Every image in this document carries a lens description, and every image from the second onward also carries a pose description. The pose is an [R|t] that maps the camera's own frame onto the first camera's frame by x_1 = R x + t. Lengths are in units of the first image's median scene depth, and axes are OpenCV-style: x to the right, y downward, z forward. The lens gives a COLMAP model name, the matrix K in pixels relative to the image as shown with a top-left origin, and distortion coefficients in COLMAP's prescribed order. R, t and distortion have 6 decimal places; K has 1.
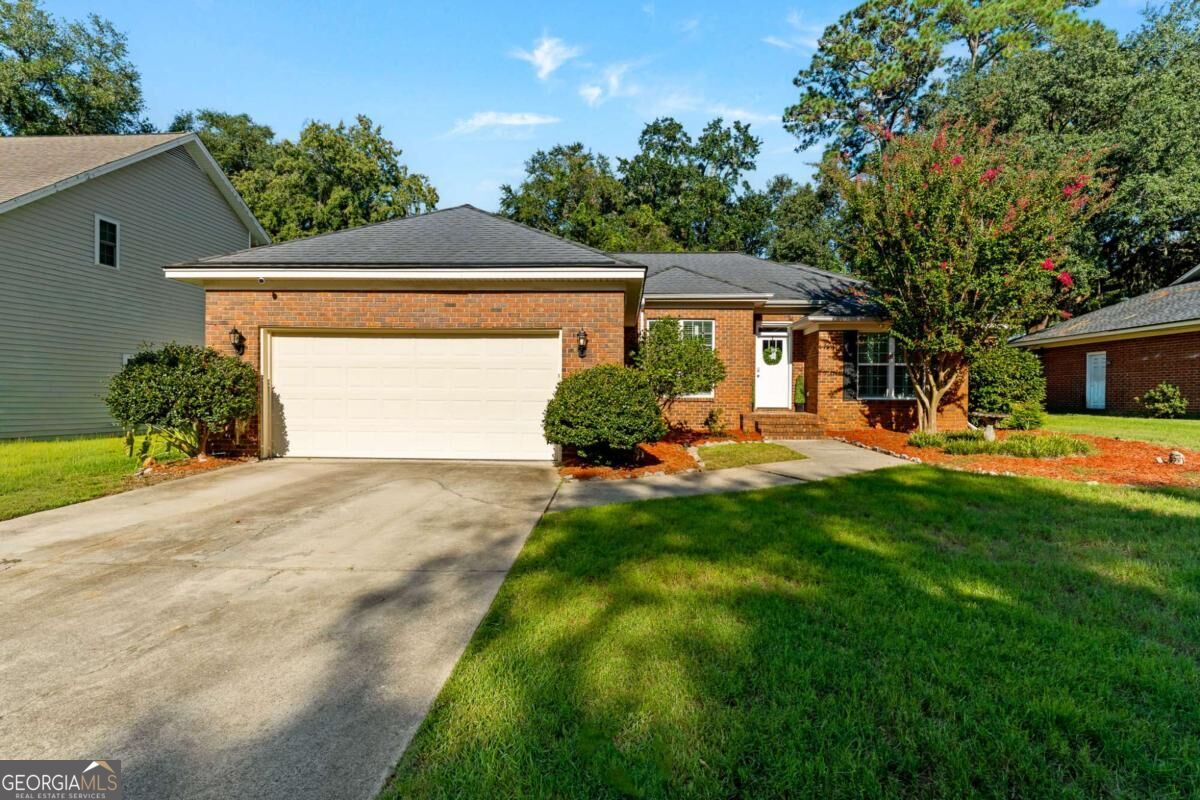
lens RADIAL K [[577.2, 0, 604.3], [0, 577.2, 393.1], [0, 0, 1]] dist [0.003292, -0.001415]
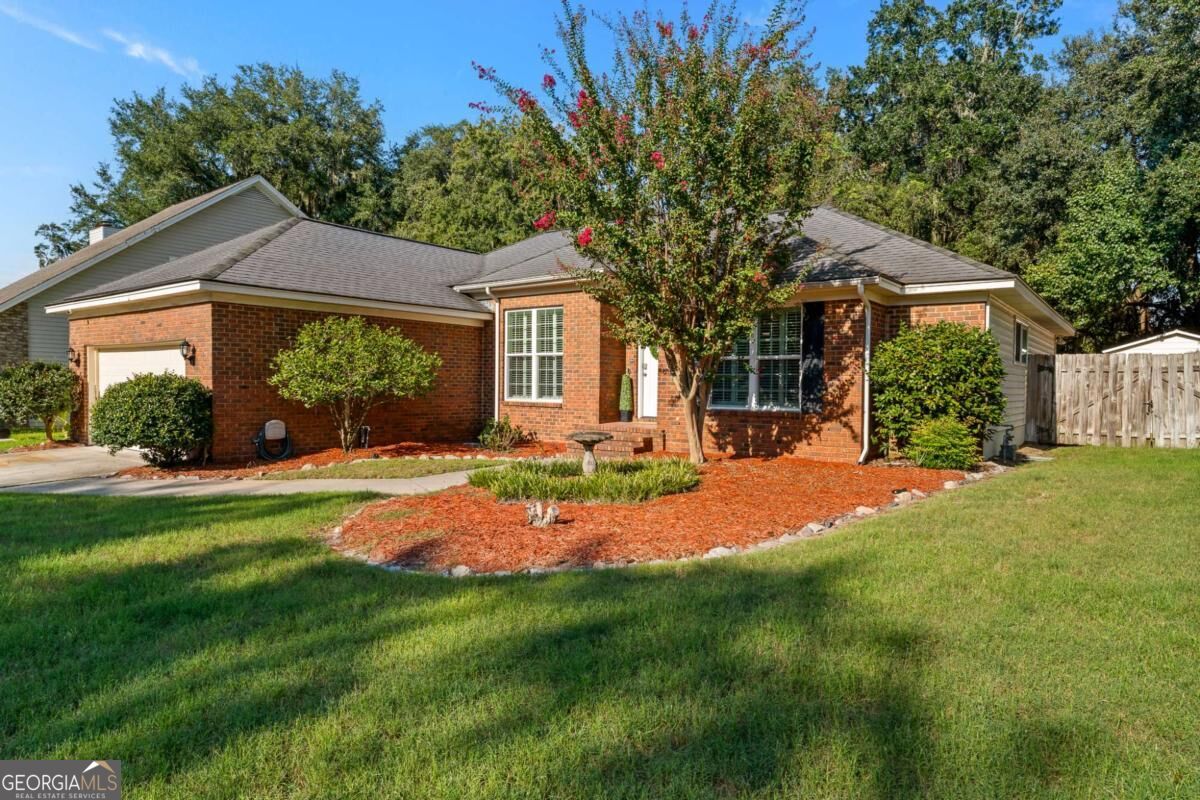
lens RADIAL K [[718.4, 0, 589.5], [0, 718.4, 393.5], [0, 0, 1]] dist [0.002128, -0.000150]
pose [[0.811328, 0.008793, -0.584525, 0.830315], [-0.003262, 0.999939, 0.010515, -0.016850], [0.584583, -0.006624, 0.811307, 0.214576]]
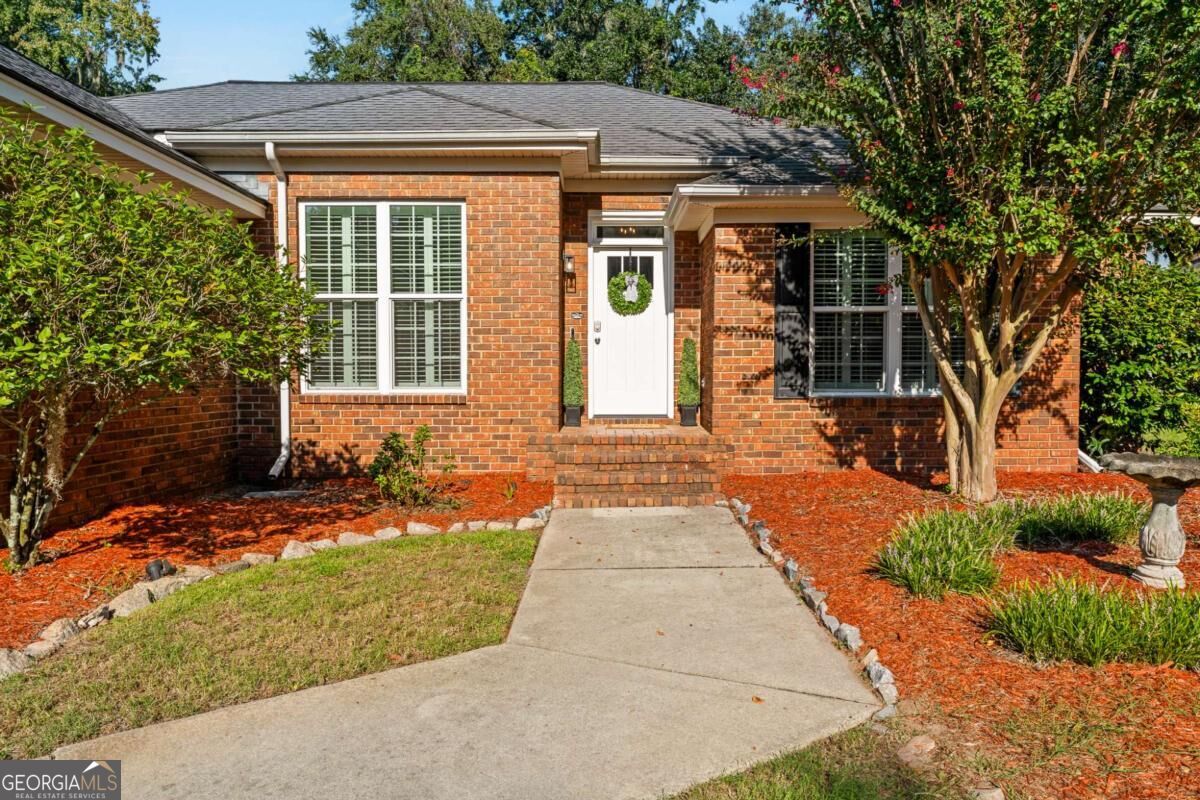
lens RADIAL K [[802.9, 0, 606.2], [0, 802.9, 397.6], [0, 0, 1]] dist [0.003635, 0.003434]
pose [[0.999199, -0.009183, 0.038950, 0.274410], [0.008040, 0.999535, 0.029405, -0.006264], [-0.039202, -0.029068, 0.998808, 0.446460]]
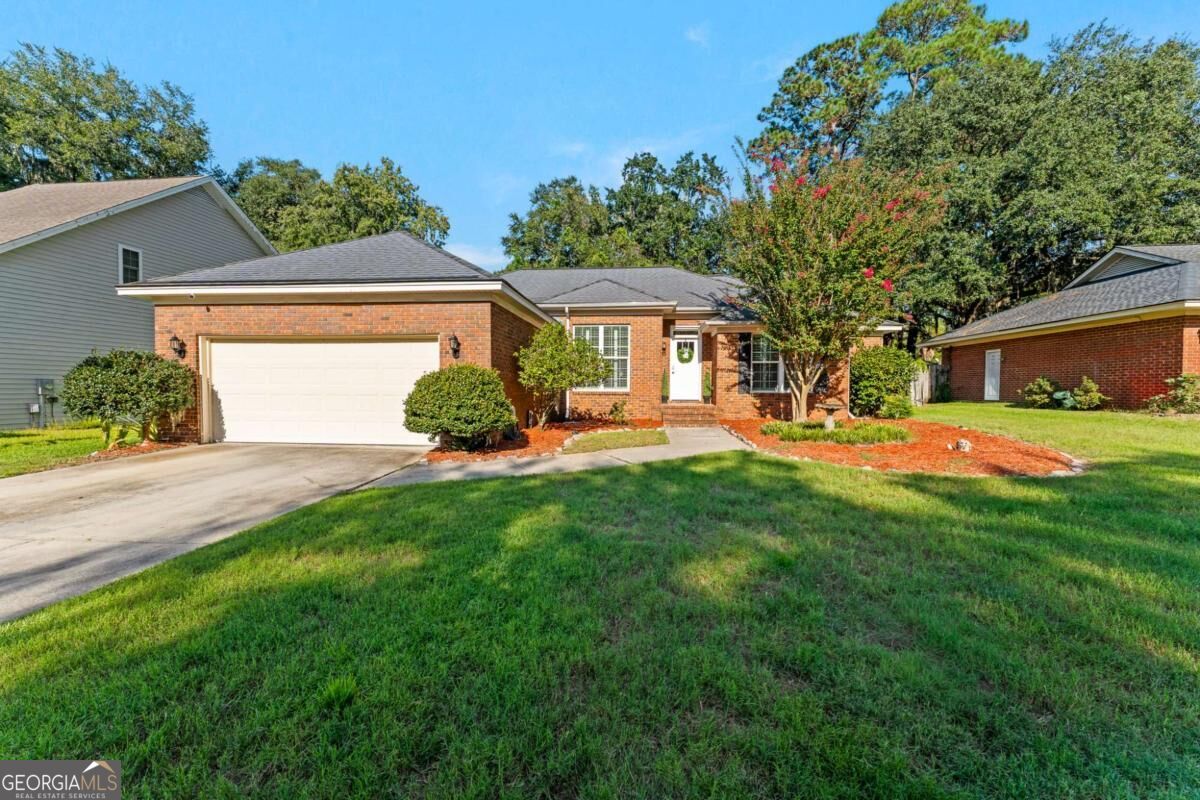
lens RADIAL K [[482.1, 0, 601.6], [0, 482.1, 396.2], [0, 0, 1]] dist [0.003017, -0.001534]
pose [[0.998590, -0.002245, -0.053030, 0.191339], [0.003235, 0.999822, 0.018589, -0.001460], [0.052979, -0.018734, 0.998420, 0.021732]]
